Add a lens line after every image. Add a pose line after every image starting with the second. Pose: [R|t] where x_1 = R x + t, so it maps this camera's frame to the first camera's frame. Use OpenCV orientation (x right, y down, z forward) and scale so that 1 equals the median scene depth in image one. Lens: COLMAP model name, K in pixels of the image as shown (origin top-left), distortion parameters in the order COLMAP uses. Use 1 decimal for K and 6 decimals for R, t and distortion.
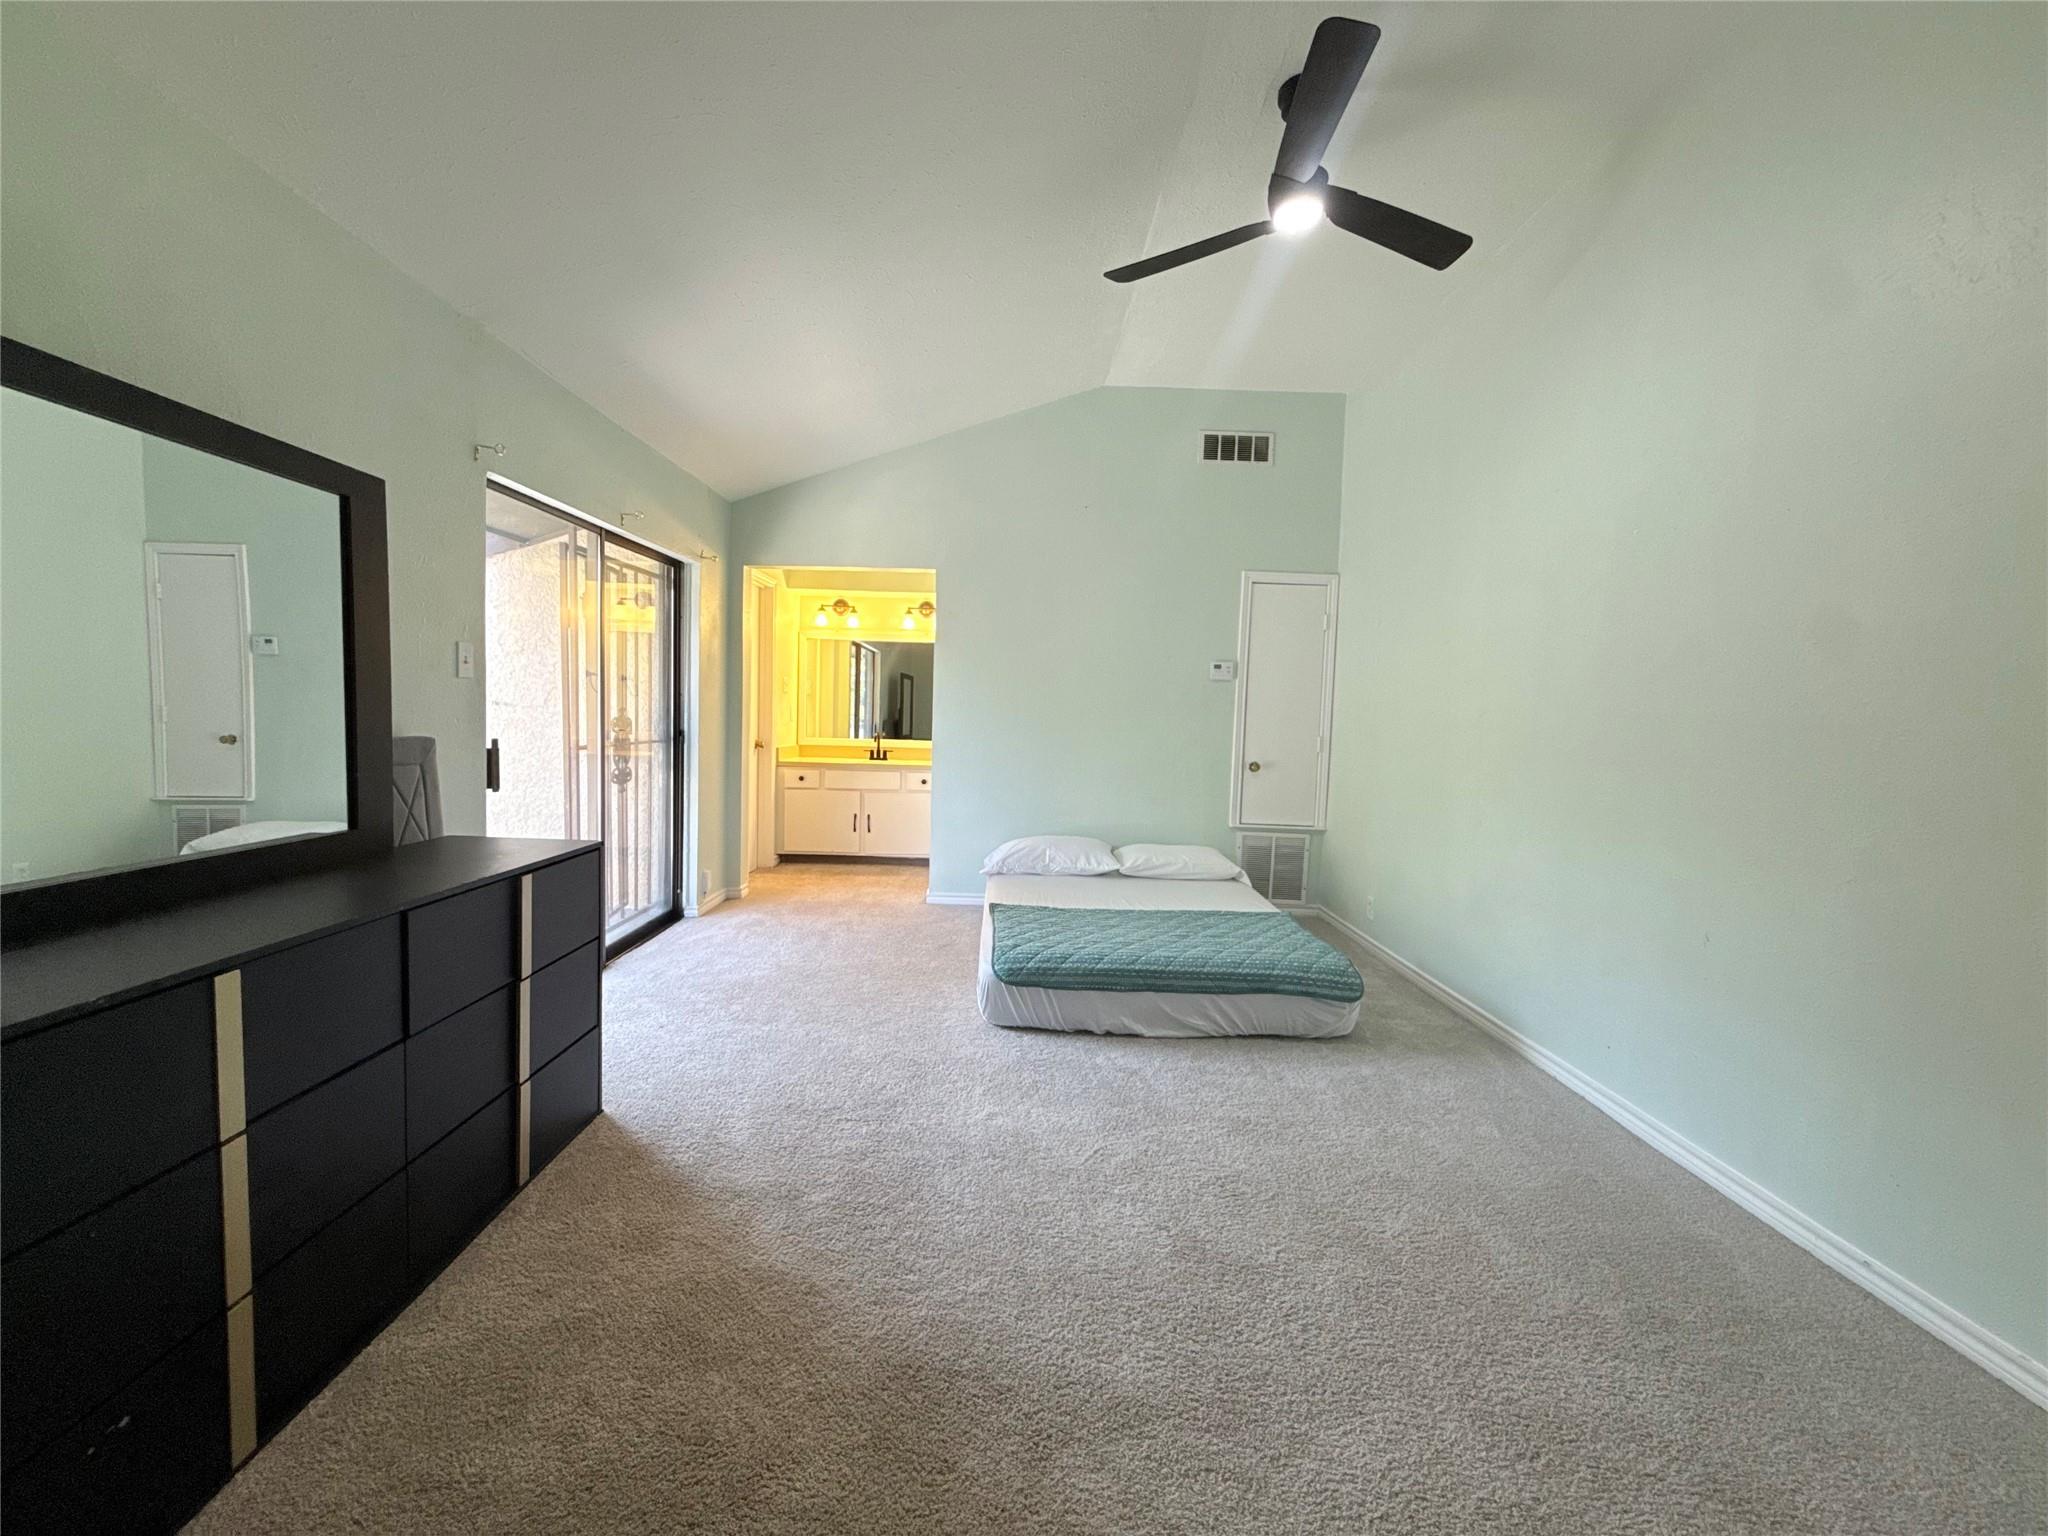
lens RADIAL K [[821.5, 0, 1012.2], [0, 821.5, 764.6], [0, 0, 1]] dist [-0.000430, -0.000202]
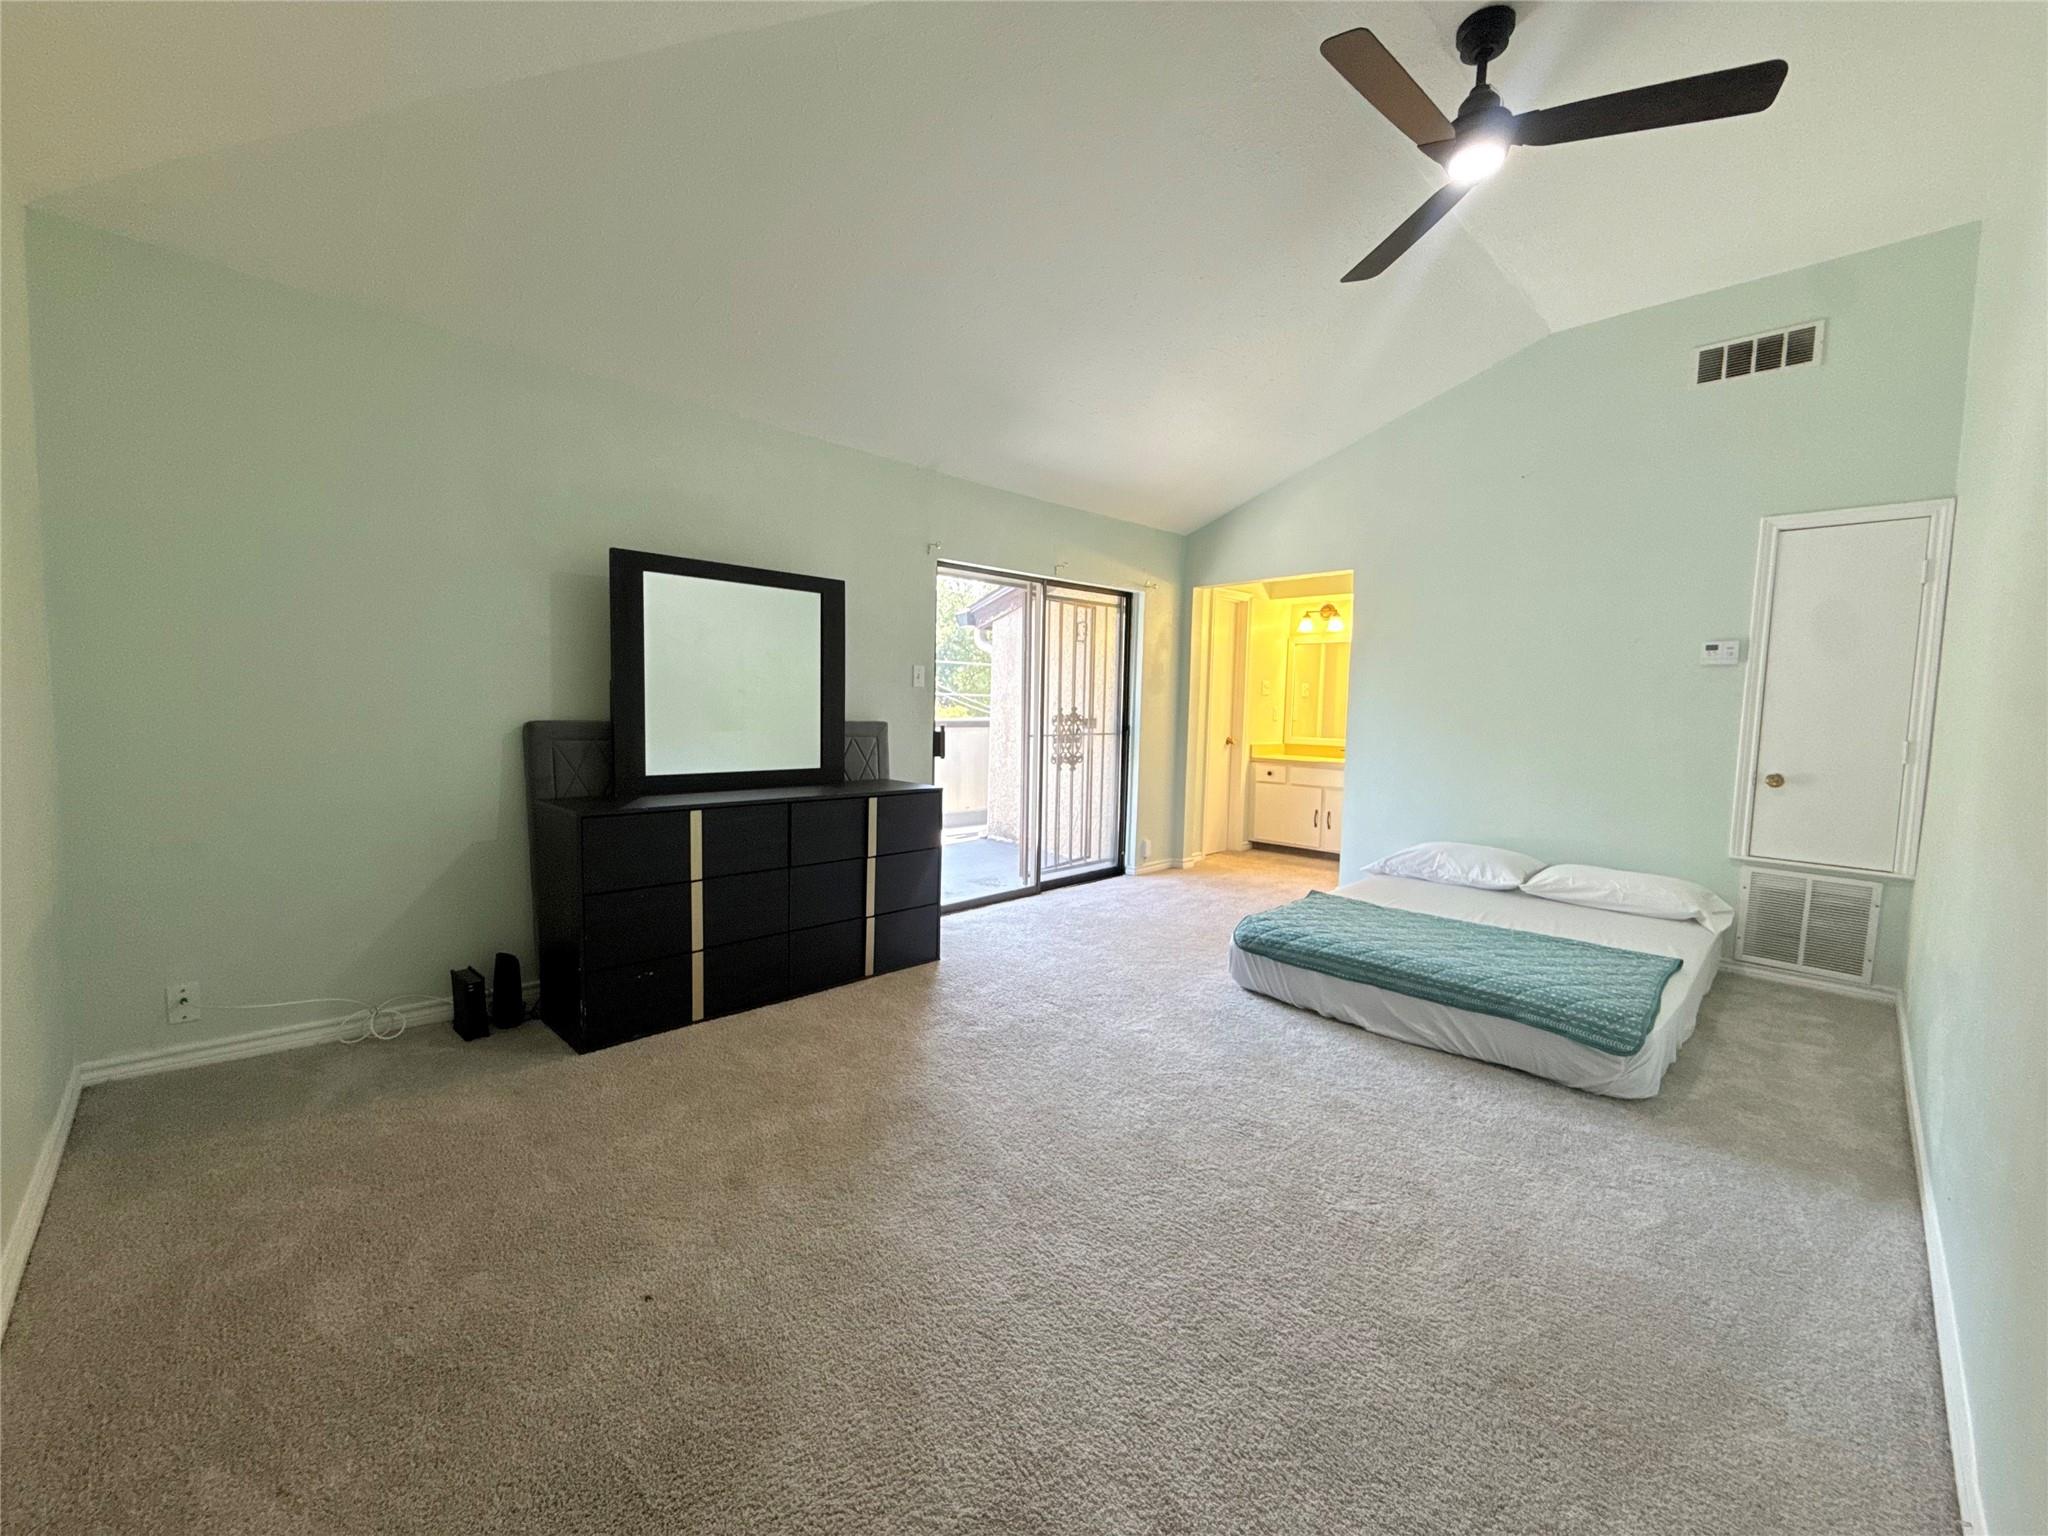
lens RADIAL K [[826.3, 0, 1024.0], [0, 826.3, 768.0], [0, 0, 1]] dist [0.001086, -0.000257]
pose [[0.697770, 0.041139, -0.715139, 0.549202], [-0.046541, 0.998844, 0.012049, 0.021449], [0.714808, 0.024876, 0.698878, -0.000481]]
